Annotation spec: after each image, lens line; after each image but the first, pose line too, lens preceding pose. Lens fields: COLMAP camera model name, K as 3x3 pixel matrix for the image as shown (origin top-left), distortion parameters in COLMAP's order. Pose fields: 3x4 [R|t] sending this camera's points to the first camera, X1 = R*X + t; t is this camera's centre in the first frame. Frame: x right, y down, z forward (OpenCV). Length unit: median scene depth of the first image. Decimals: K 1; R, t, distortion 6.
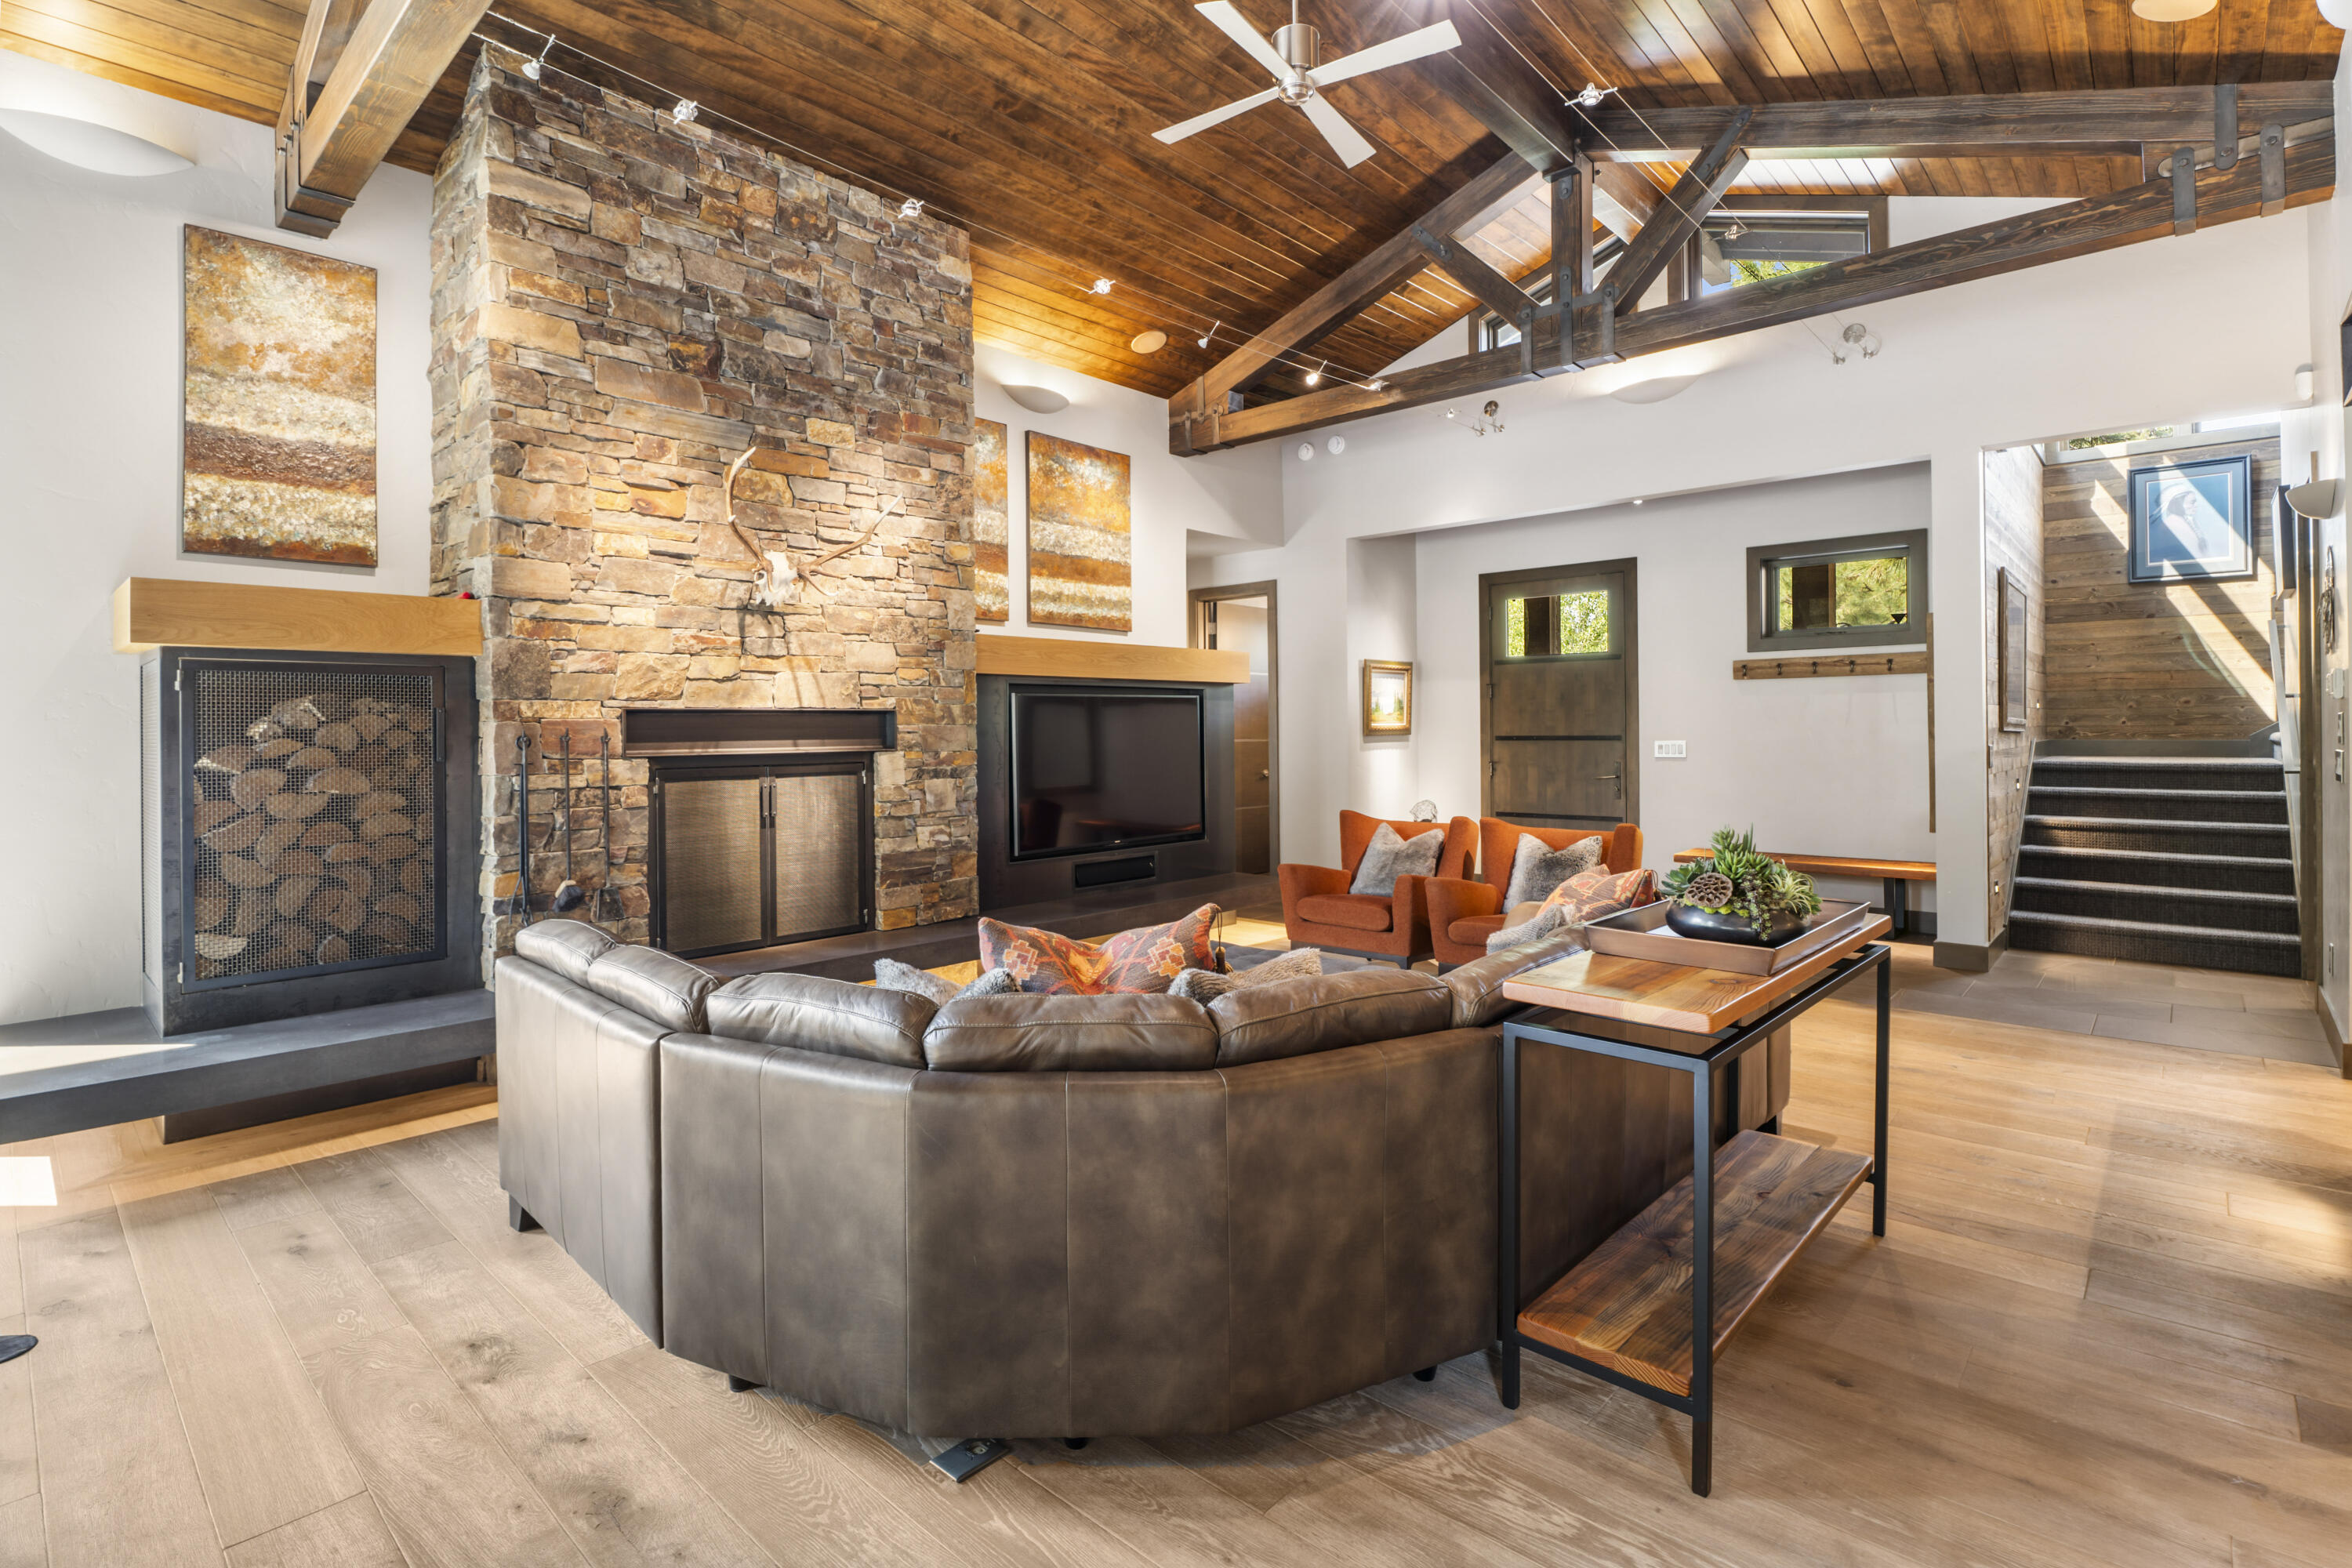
lens RADIAL K [[1123.1, 0, 1147.9], [0, 1123.1, 765.3], [0, 0, 1]] dist [-0.001349, -0.000234]
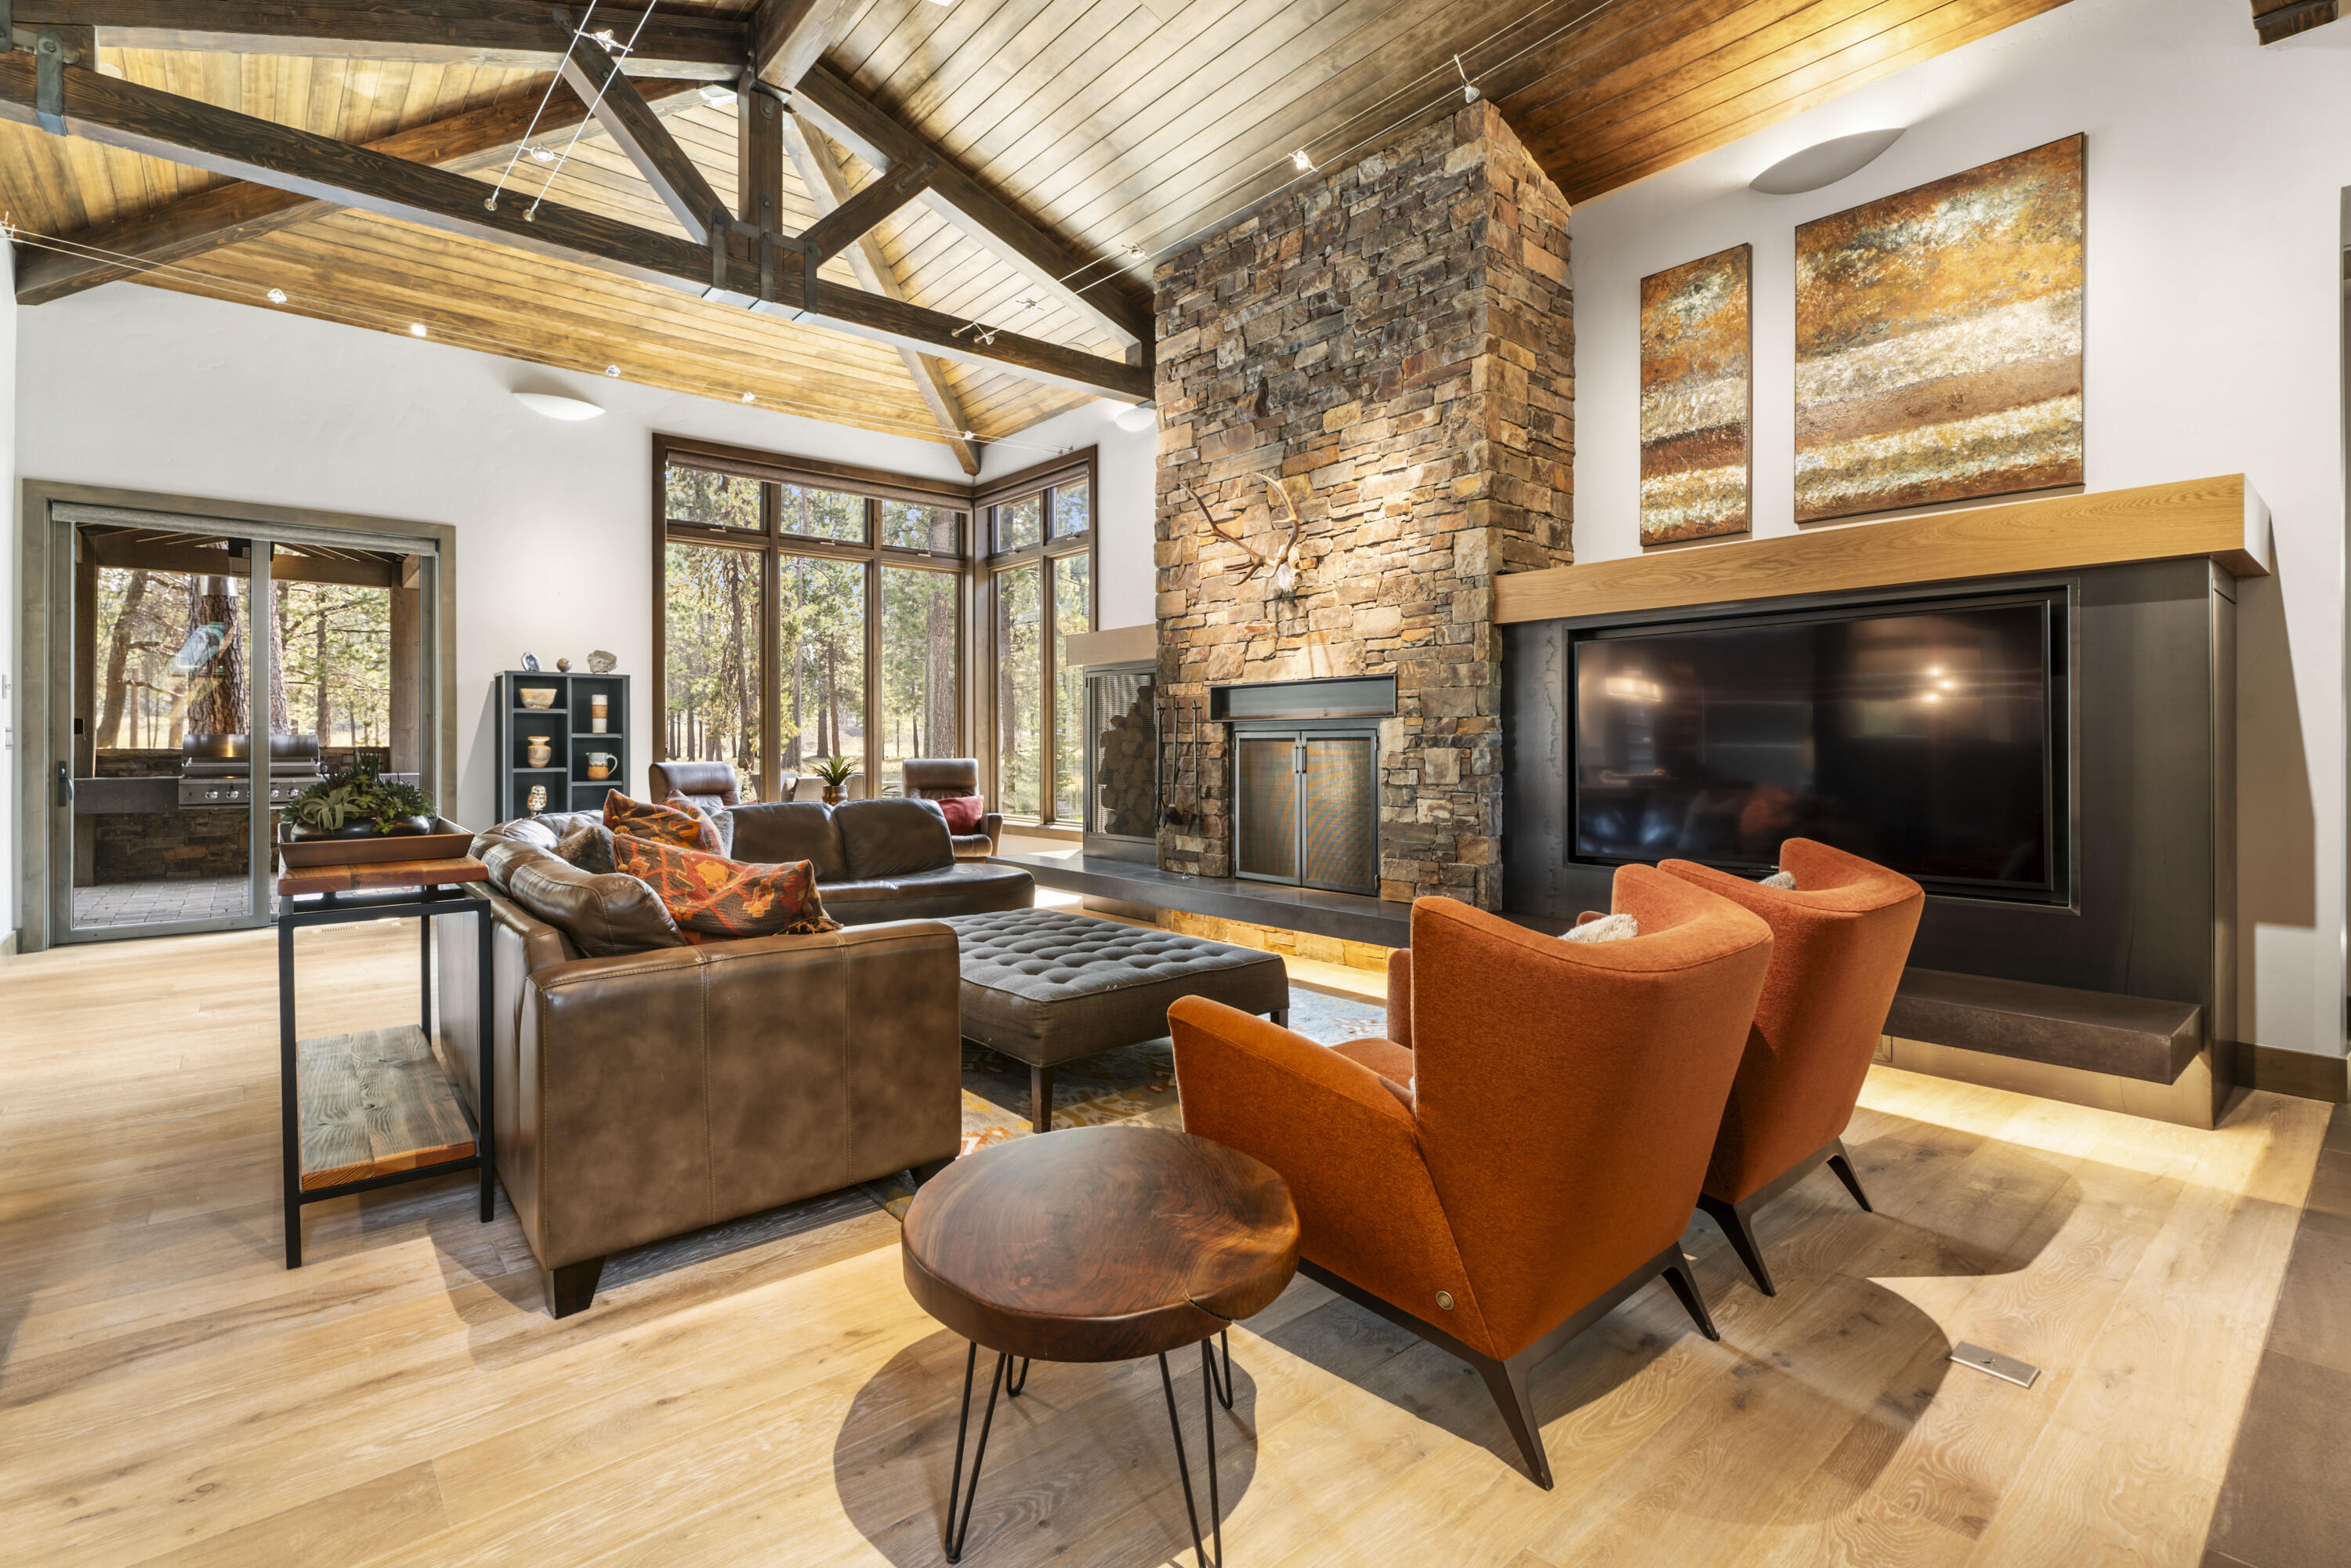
lens RADIAL K [[1092.0, 0, 1171.3], [0, 1092.0, 765.4], [0, 0, 1]] dist [0.012162, 0.000134]
pose [[-0.107198, 0.031221, -0.993747, 0.734136], [-0.026842, 0.999052, 0.034283, 0.001715], [0.993875, 0.030349, -0.106258, 0.914440]]
